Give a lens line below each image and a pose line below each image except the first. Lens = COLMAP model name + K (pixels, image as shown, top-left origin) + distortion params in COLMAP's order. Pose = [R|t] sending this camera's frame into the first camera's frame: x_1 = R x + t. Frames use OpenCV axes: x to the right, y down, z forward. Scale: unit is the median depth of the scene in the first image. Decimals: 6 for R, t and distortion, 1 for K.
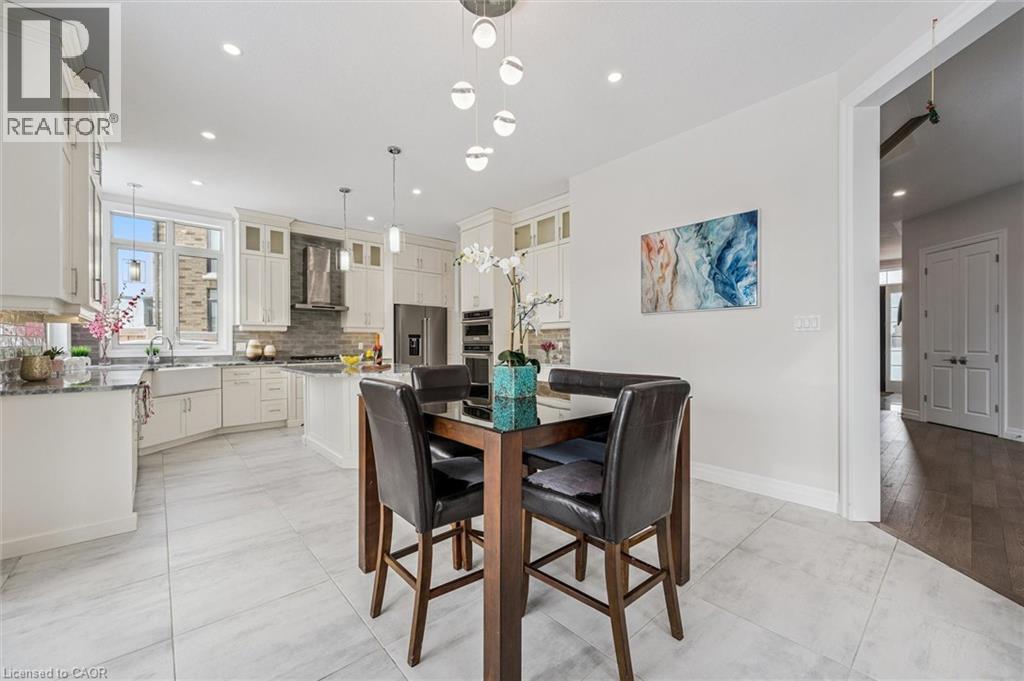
lens RADIAL K [[404.2, 0, 513.3], [0, 404.2, 343.9], [0, 0, 1]] dist [-0.001674, -0.000409]
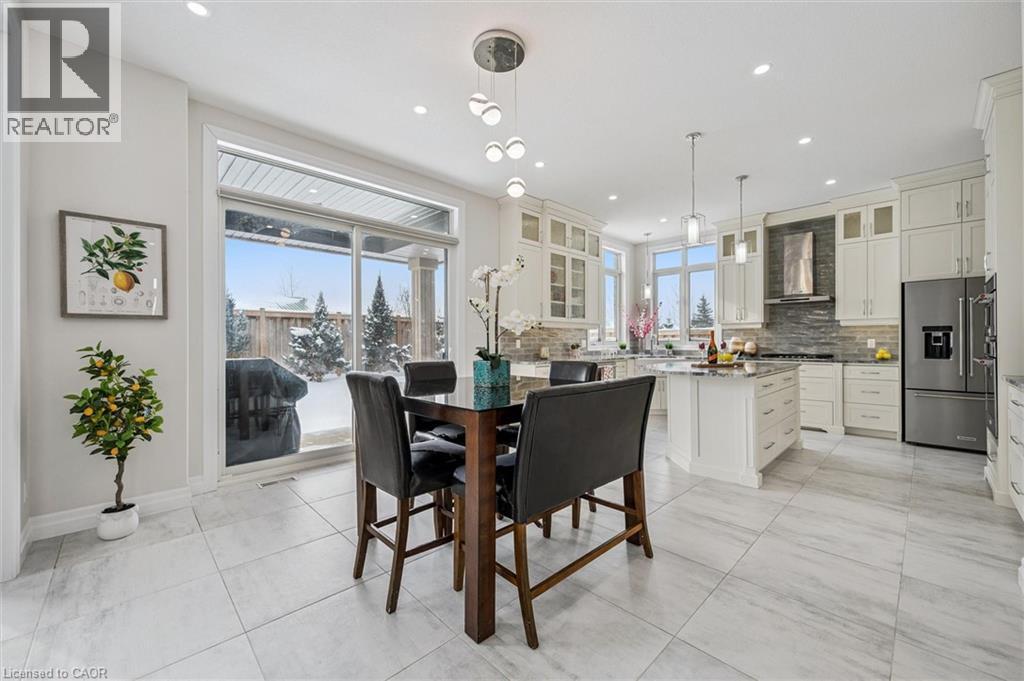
lens RADIAL K [[404.2, 0, 518.6], [0, 404.2, 343.7], [0, 0, 1]] dist [-0.001674, -0.000409]
pose [[0.063159, 0.008766, -0.997965, 0.412718], [0.004156, 0.999950, 0.009047, -0.004229], [0.997995, -0.004719, 0.063119, 0.348374]]
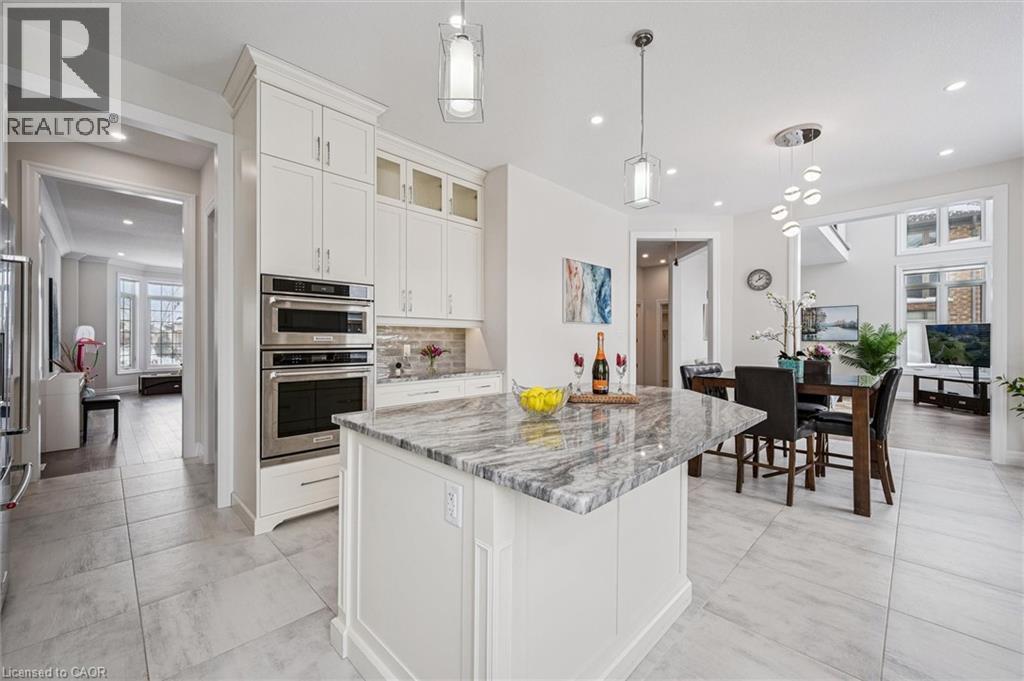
lens RADIAL K [[404.2, 0, 511.8], [0, 404.2, 342.2], [0, 0, 1]] dist [-0.001674, -0.000409]
pose [[-0.056164, 0.000608, 0.998421, -0.594301], [0.000644, 1.000000, -0.000573, -0.008282], [-0.998421, 0.000611, -0.056165, 0.816809]]
